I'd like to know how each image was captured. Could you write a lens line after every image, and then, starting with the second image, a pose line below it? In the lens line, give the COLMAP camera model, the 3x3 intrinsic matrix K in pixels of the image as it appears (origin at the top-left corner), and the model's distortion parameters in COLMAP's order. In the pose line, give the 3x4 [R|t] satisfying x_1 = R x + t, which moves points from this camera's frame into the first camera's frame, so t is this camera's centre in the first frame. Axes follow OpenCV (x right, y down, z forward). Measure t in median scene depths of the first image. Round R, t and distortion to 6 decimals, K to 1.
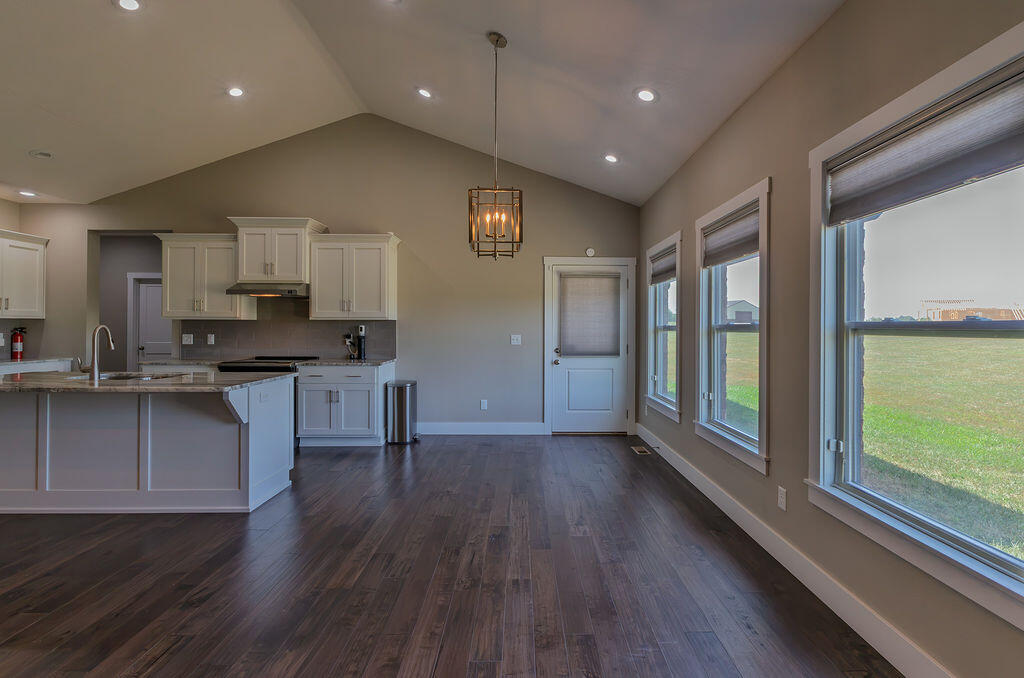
lens RADIAL K [[456.7, 0, 530.0], [0, 456.7, 321.5], [0, 0, 1]] dist [-0.001297, -0.000501]
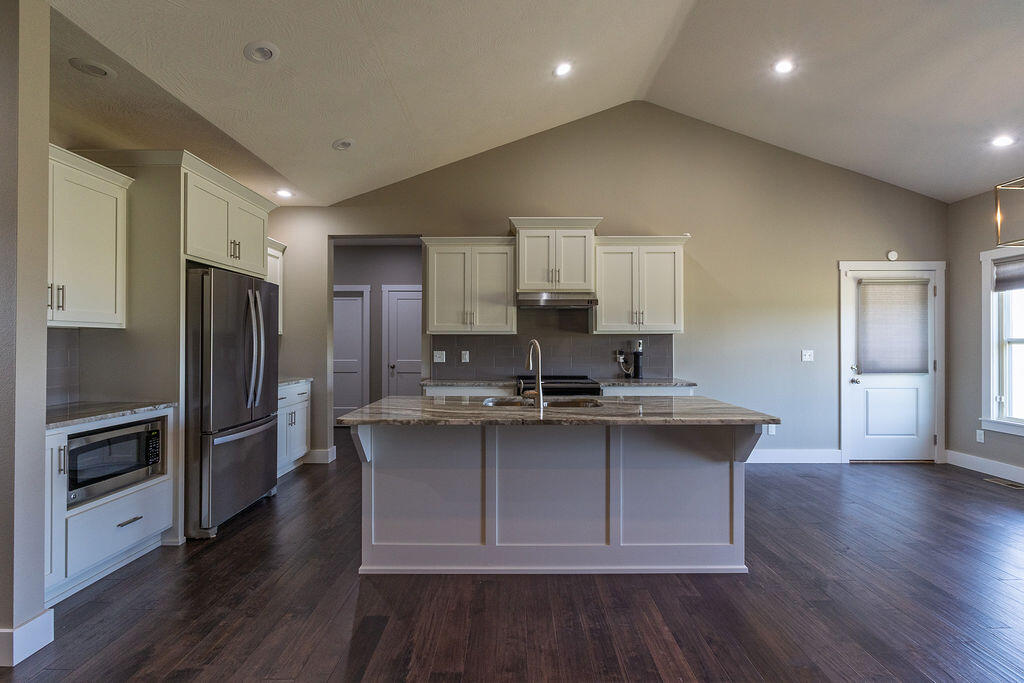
lens RADIAL K [[456.7, 0, 518.1], [0, 456.7, 336.9], [0, 0, 1]] dist [-0.001297, -0.000501]
pose [[0.999805, -0.005105, -0.019064, -0.576548], [0.005107, 0.999987, 0.000037, 0.001065], [0.019064, -0.000134, 0.999818, 0.109774]]
